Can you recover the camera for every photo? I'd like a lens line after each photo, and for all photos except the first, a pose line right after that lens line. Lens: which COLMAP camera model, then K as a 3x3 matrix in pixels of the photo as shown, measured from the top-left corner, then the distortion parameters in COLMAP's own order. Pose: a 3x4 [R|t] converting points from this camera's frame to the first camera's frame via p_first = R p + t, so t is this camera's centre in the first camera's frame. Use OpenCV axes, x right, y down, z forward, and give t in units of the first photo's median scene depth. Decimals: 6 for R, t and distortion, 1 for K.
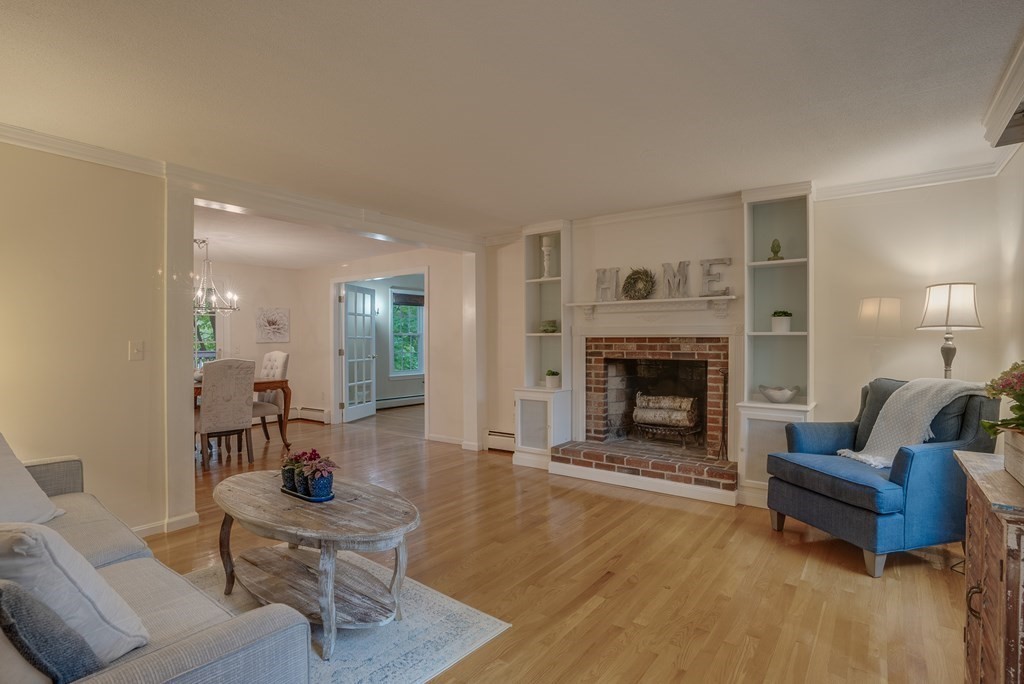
lens RADIAL K [[479.8, 0, 508.8], [0, 479.8, 339.3], [0, 0, 1]] dist [-0.022646, 0.000220]
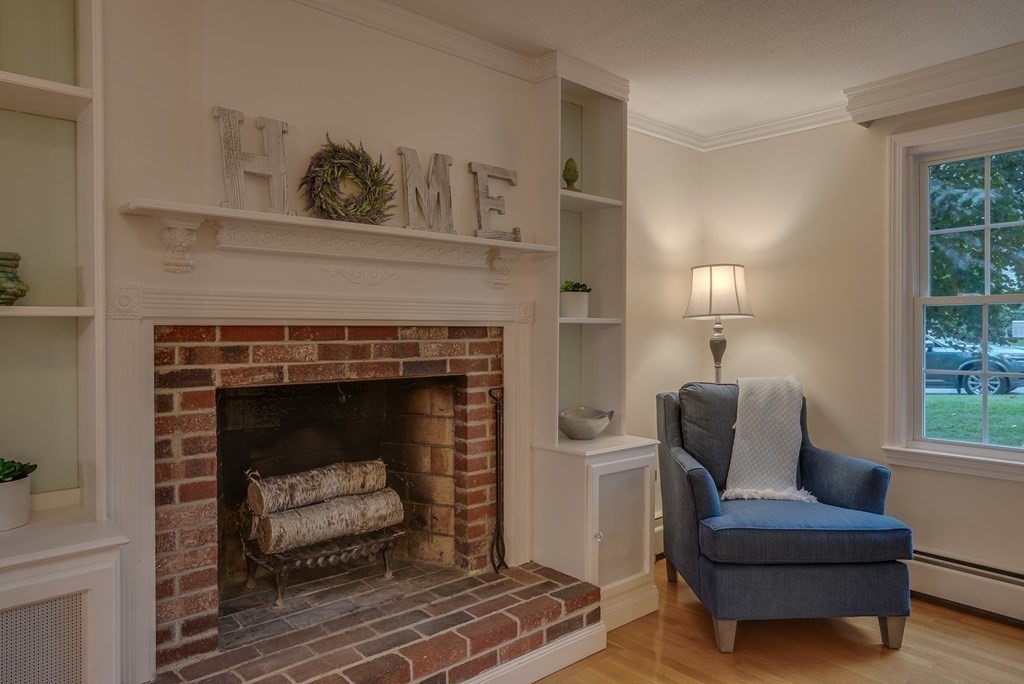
lens RADIAL K [[668.0, 0, 507.2], [0, 668.0, 336.6], [0, 0, 1]] dist [-0.004619, 0.001220]
pose [[0.211024, -0.010108, 0.977429, -0.217294], [0.000306, 0.999947, 0.010275, -0.000859], [-0.977481, -0.001869, 0.211016, 0.779147]]
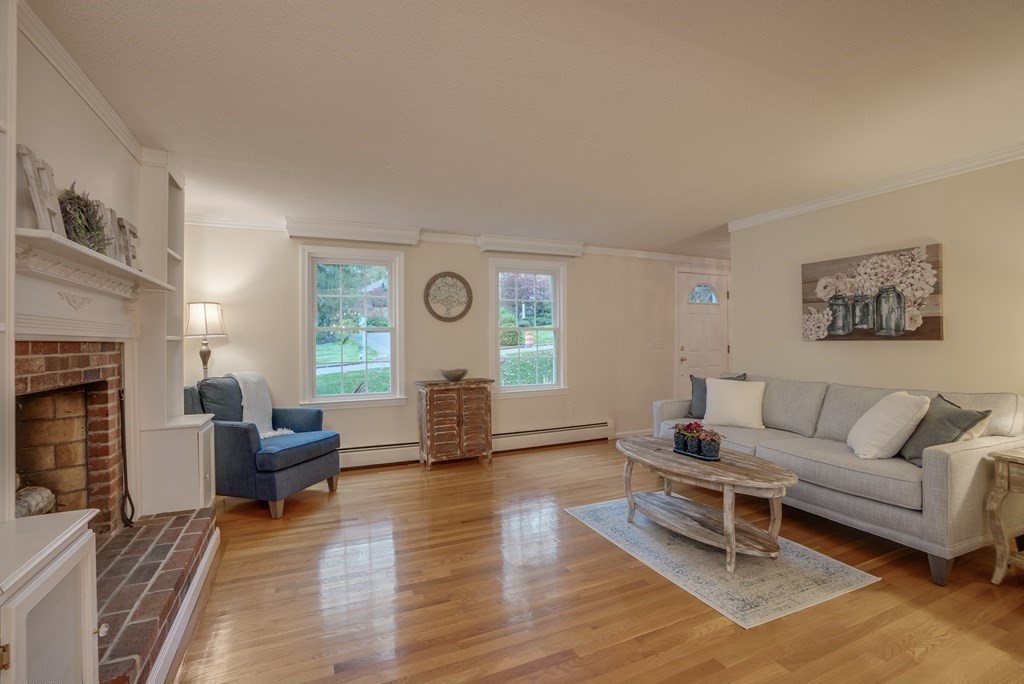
lens RADIAL K [[479.8, 0, 511.3], [0, 479.8, 344.7], [0, 0, 1]] dist [-0.022646, 0.000220]
pose [[-0.872763, 0.008349, 0.488073, -0.315240], [0.013540, 0.999883, 0.007108, 0.001926], [-0.487957, 0.012813, -0.872774, 1.211906]]
